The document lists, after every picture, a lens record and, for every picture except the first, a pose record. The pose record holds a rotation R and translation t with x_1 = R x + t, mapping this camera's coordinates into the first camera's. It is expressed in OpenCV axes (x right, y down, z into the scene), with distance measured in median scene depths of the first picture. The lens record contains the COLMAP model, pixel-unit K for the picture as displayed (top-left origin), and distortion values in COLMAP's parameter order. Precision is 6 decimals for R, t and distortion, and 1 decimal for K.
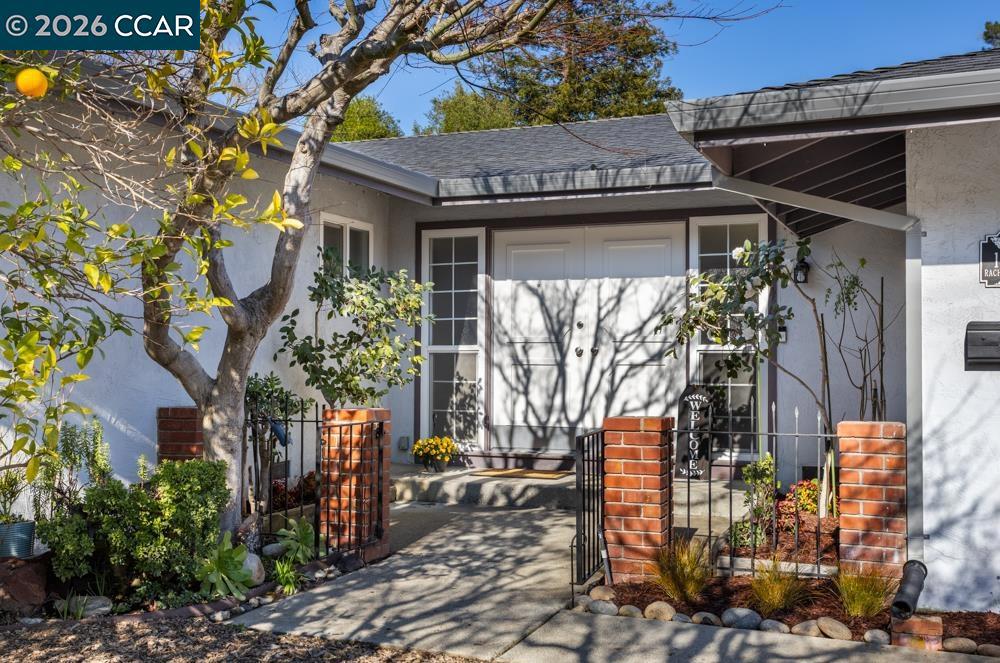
lens RADIAL K [[1039.7, 0, 502.2], [0, 1039.7, 328.8], [0, 0, 1]] dist [-0.025300, 0.000000]
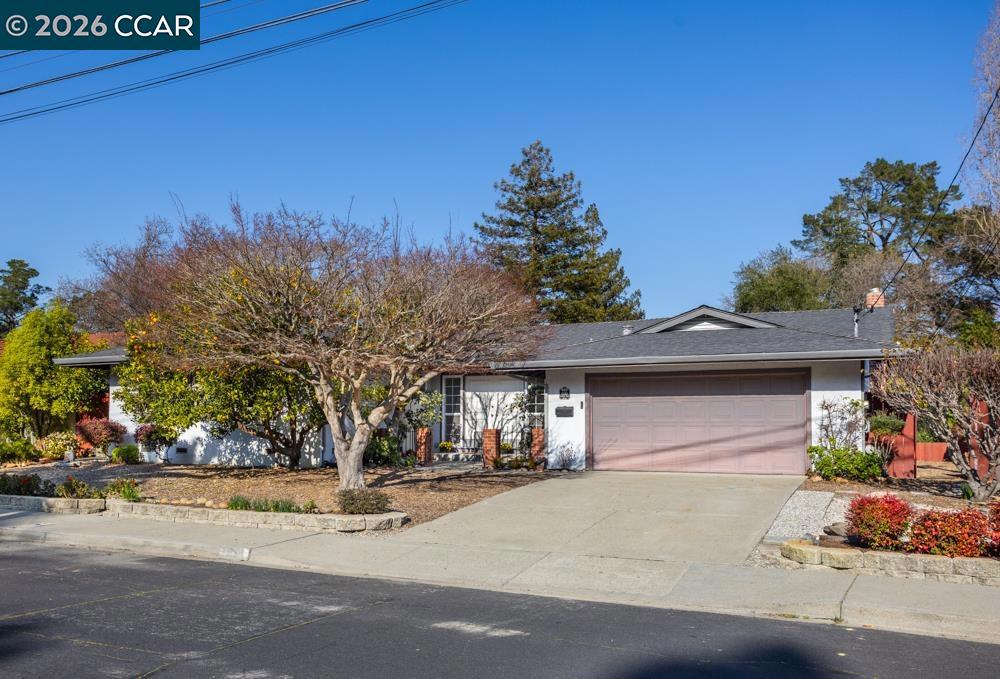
lens RADIAL K [[844.4, 0, 494.1], [0, 844.4, 340.9], [0, 0, 1]] dist [-0.003875, -0.000071]
pose [[0.999715, 0.001407, -0.023822, 0.140999], [-0.003274, 0.996906, -0.078529, -0.001619], [0.023638, 0.078585, 0.996627, -1.570362]]
